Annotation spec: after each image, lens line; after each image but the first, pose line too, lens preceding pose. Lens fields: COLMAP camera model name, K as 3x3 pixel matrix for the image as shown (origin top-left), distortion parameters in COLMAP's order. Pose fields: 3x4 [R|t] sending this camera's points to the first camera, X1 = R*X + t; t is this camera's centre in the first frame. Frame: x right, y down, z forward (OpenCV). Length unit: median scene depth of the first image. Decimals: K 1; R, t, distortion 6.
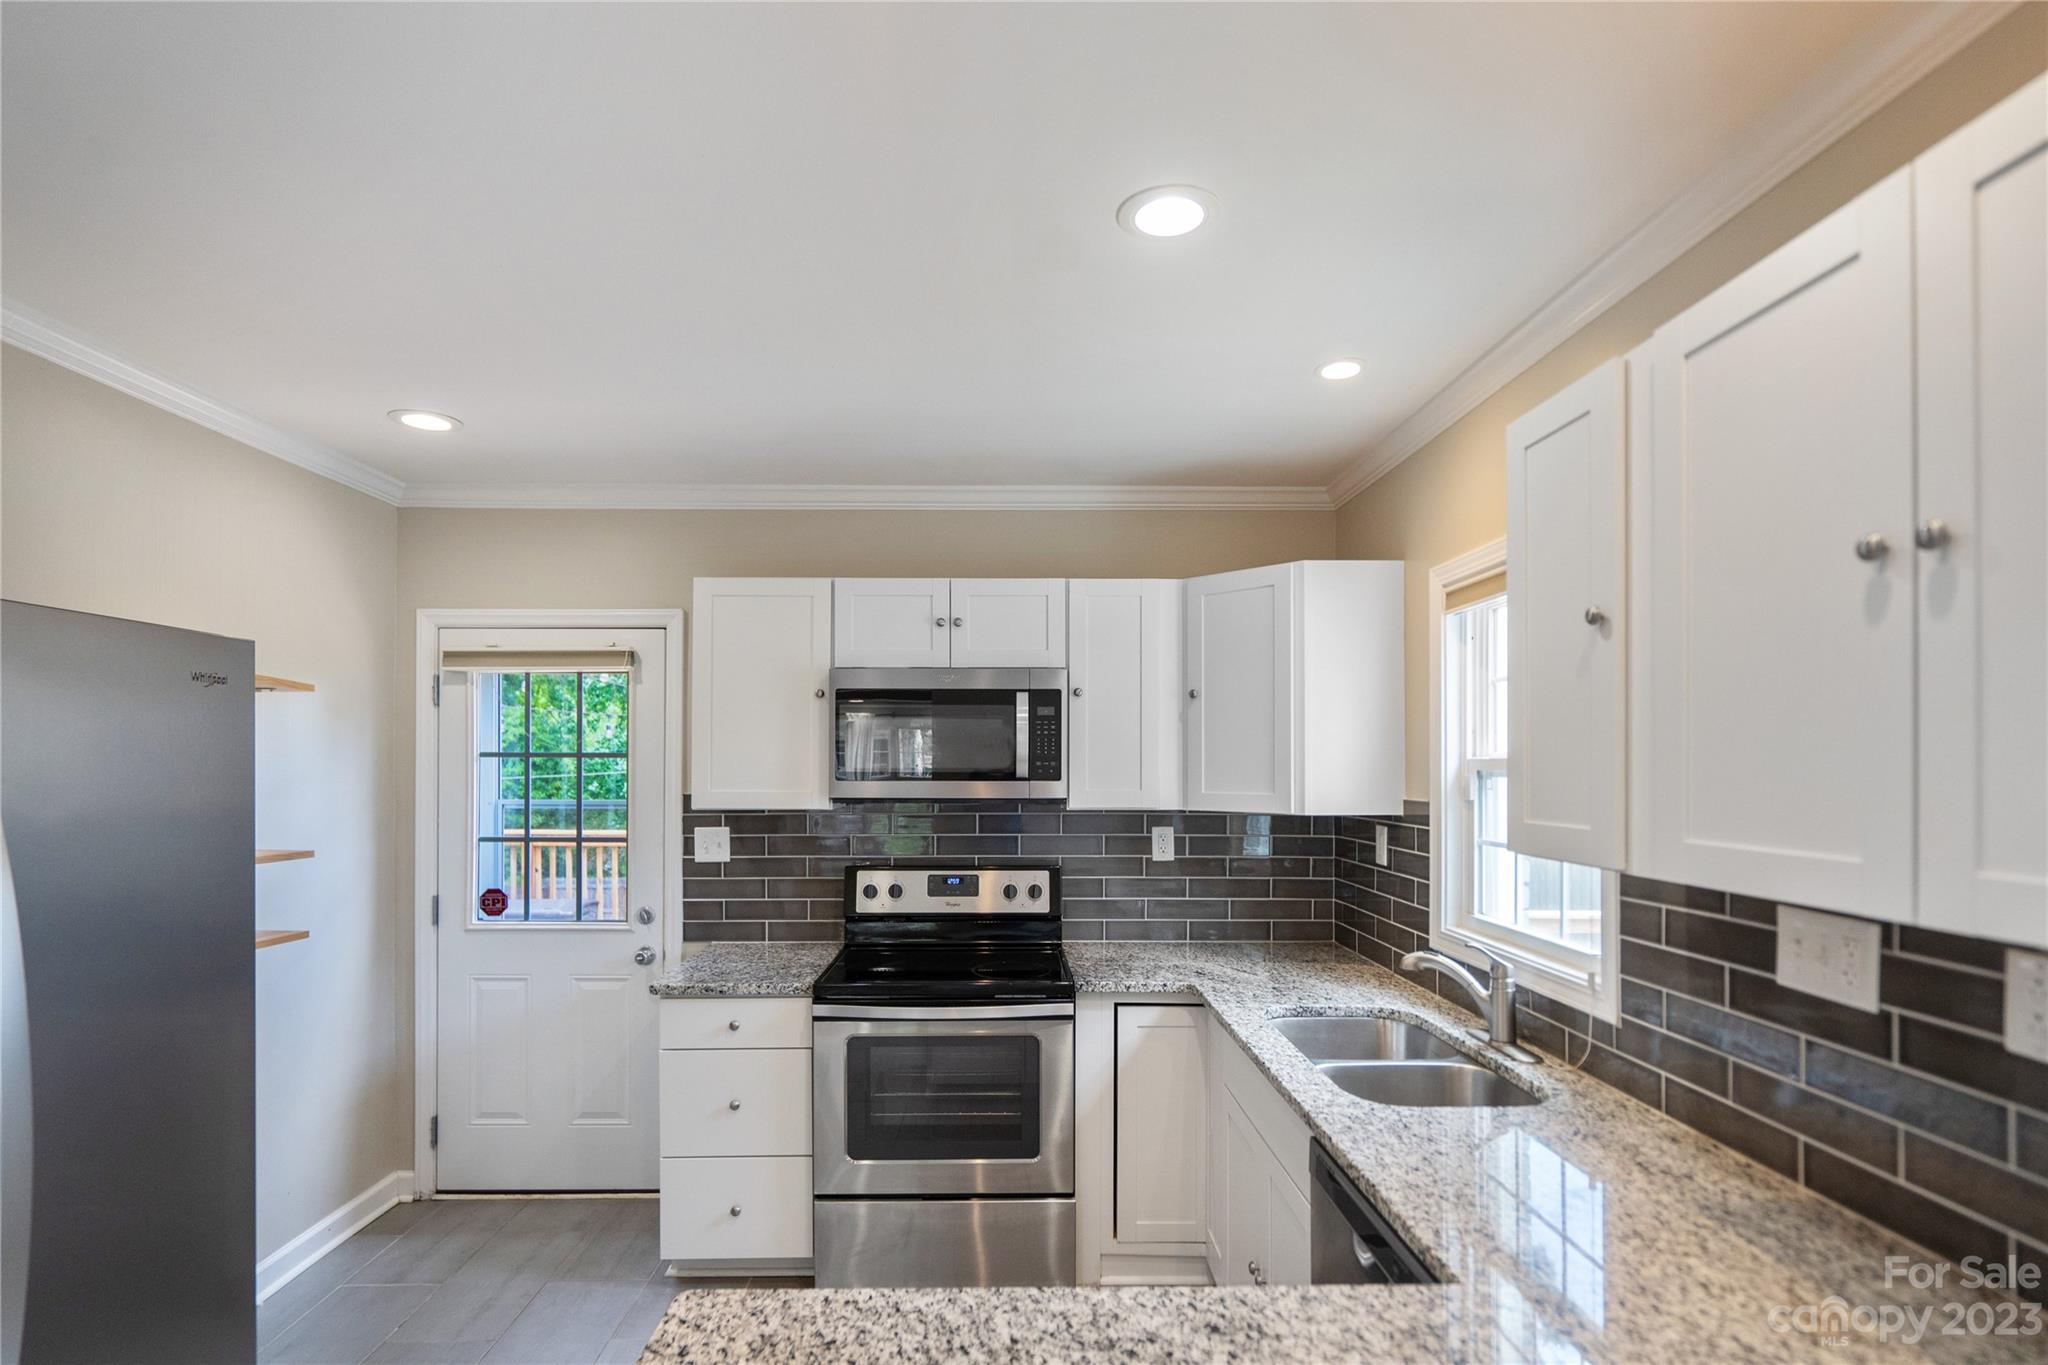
lens RADIAL K [[946.2, 0, 1029.0], [0, 946.2, 752.8], [0, 0, 1]] dist [-0.002329, 0.003353]
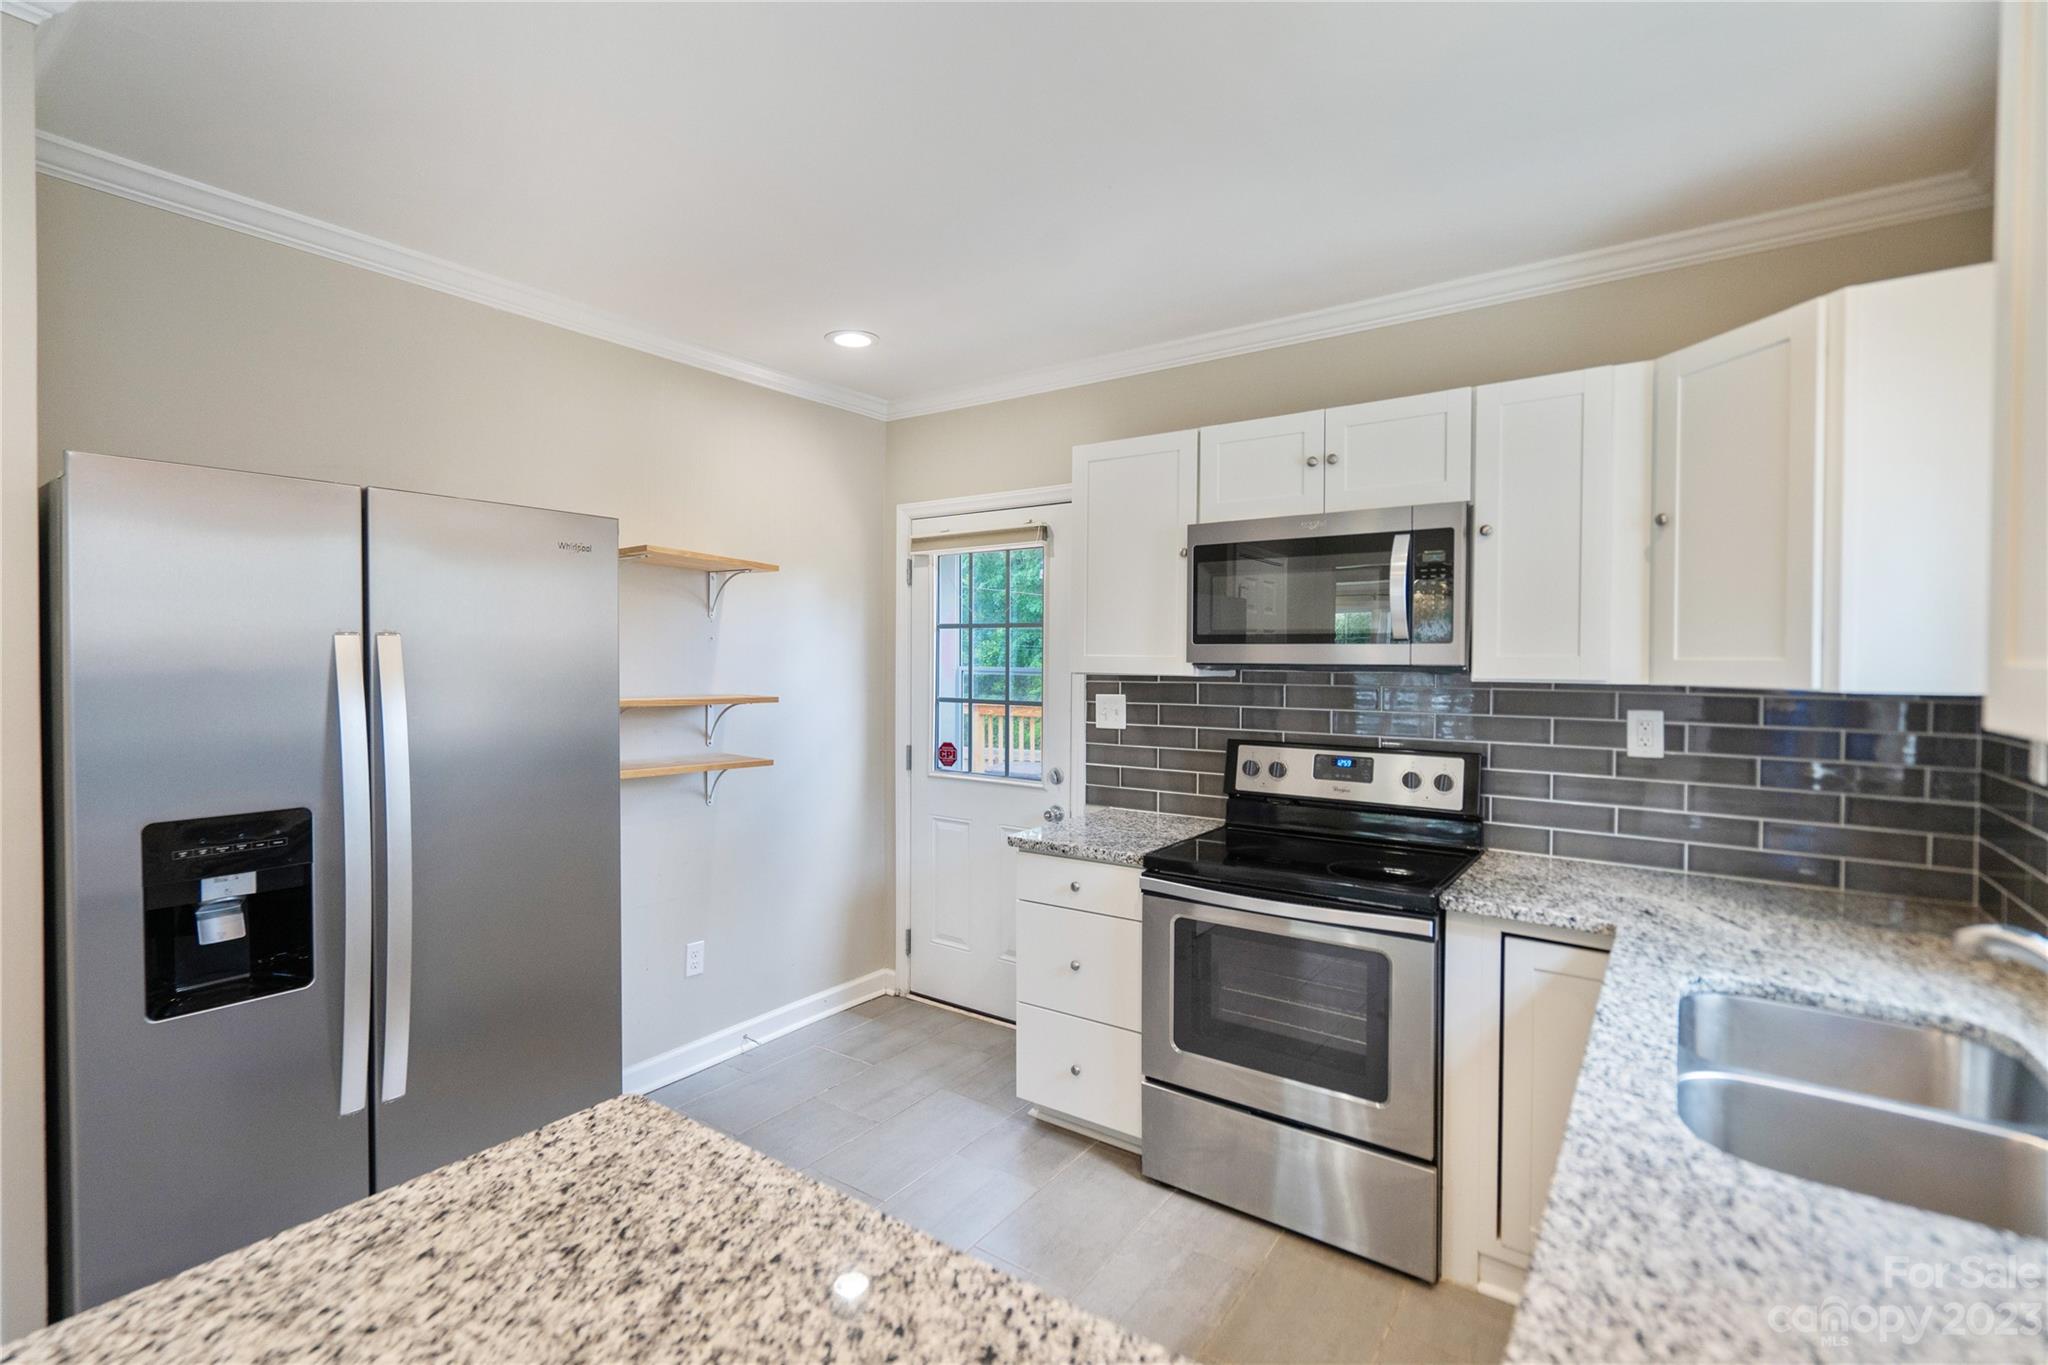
lens RADIAL K [[946.2, 0, 1039.6], [0, 946.2, 666.9], [0, 0, 1]] dist [-0.002329, 0.003353]
pose [[0.802445, 0.007999, -0.596673, 0.226720], [0.008550, 0.999653, 0.024901, 0.026063], [0.596665, -0.025083, 0.802098, 0.158738]]
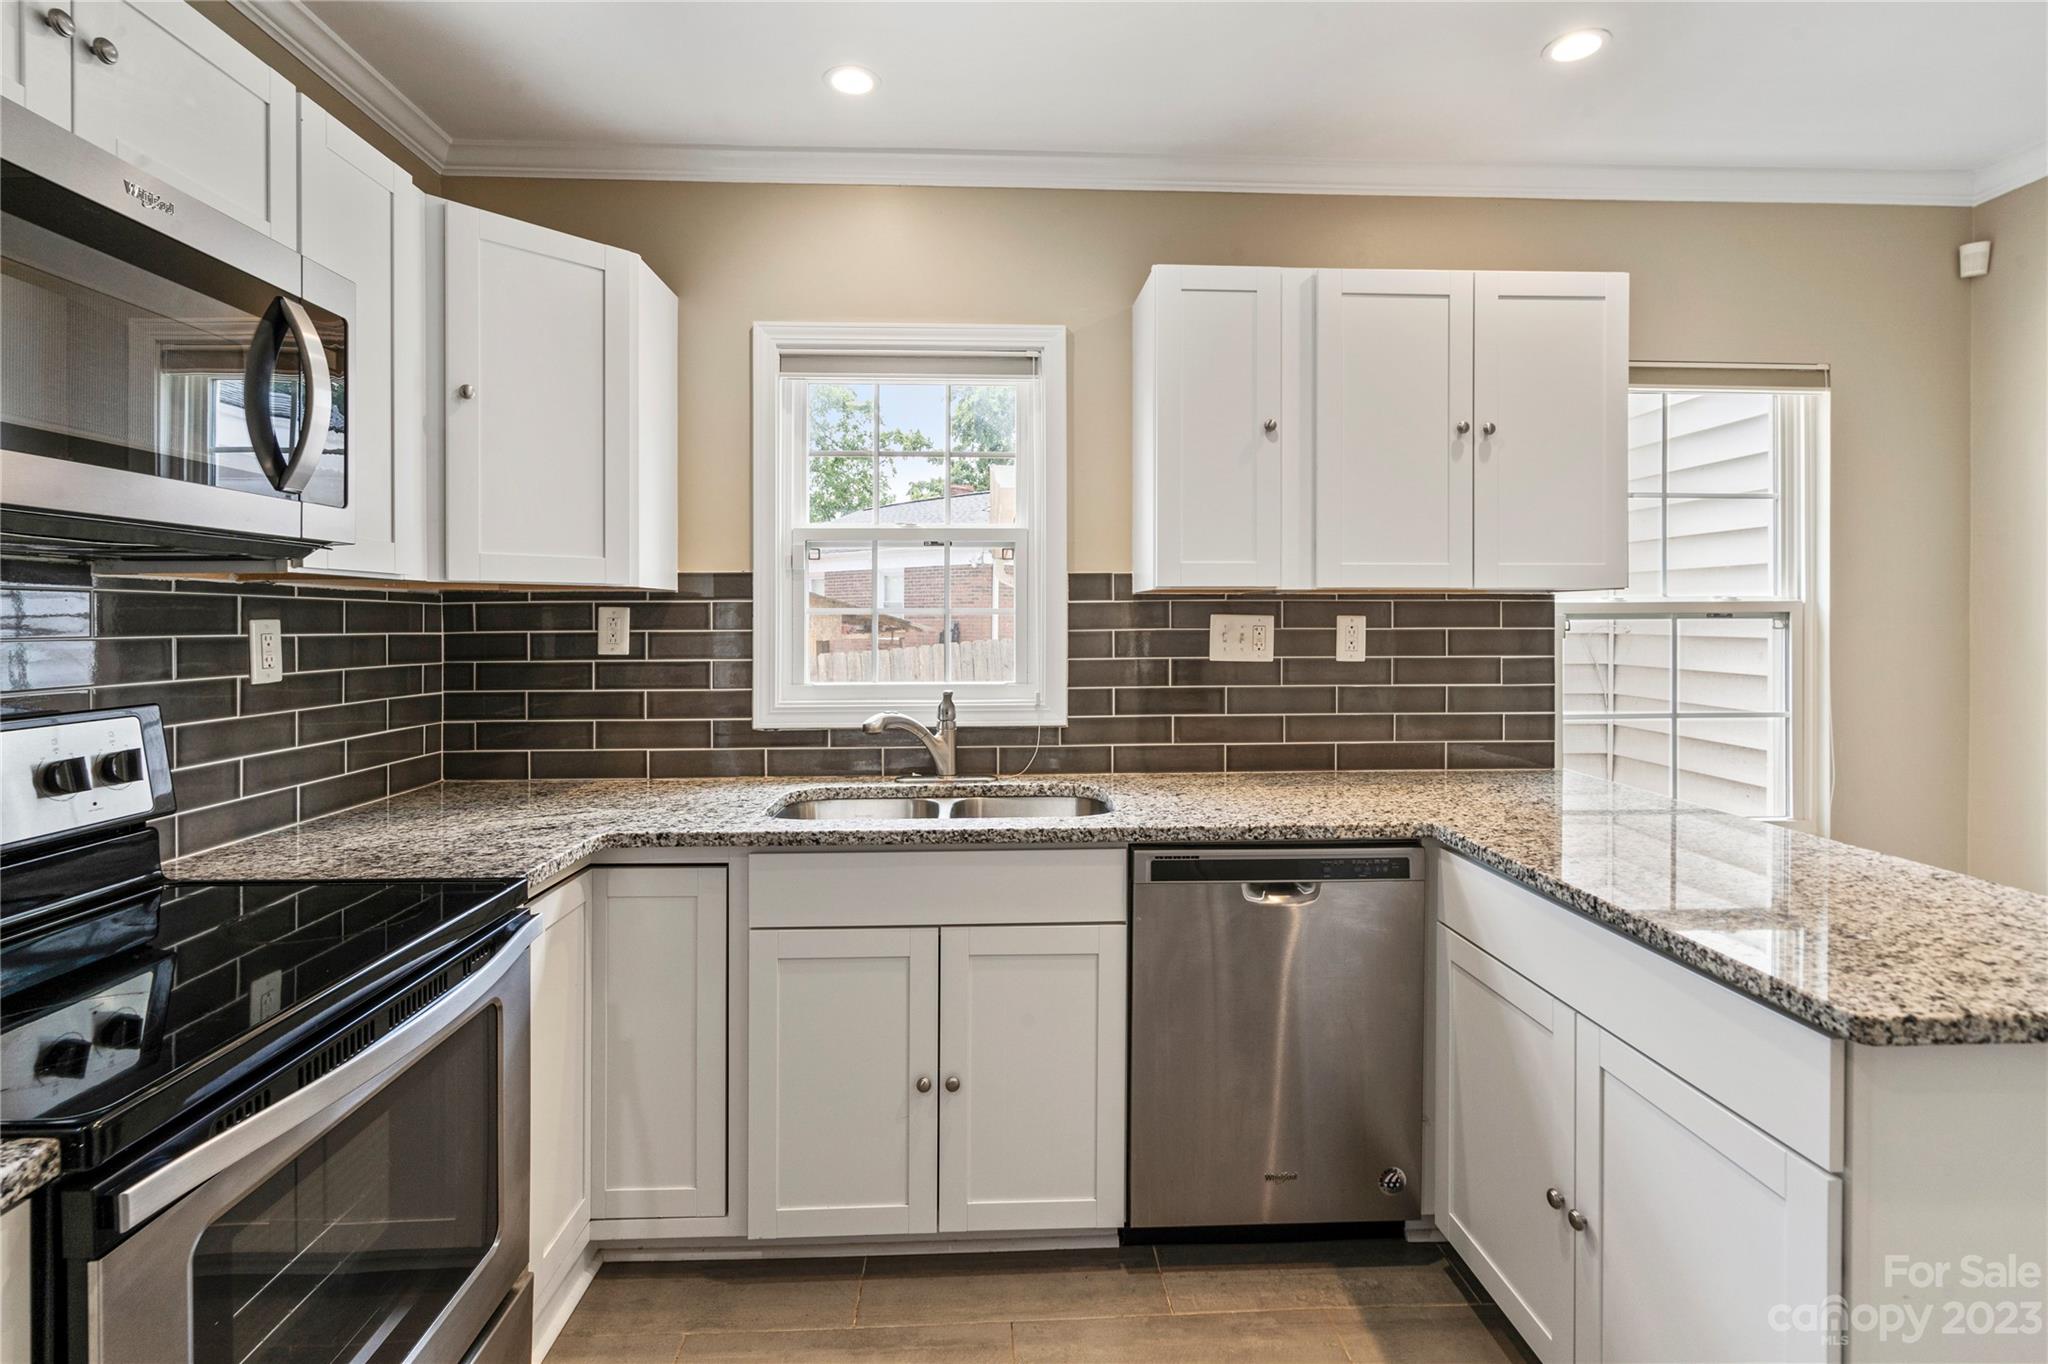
lens RADIAL K [[946.2, 0, 1033.6], [0, 946.2, 621.8], [0, 0, 1]] dist [-0.002329, 0.003353]
pose [[-0.000634, -0.008034, 0.999968, -0.444443], [-0.011765, 0.999899, 0.008026, 0.078799], [-0.999931, -0.011760, -0.000728, 0.637508]]
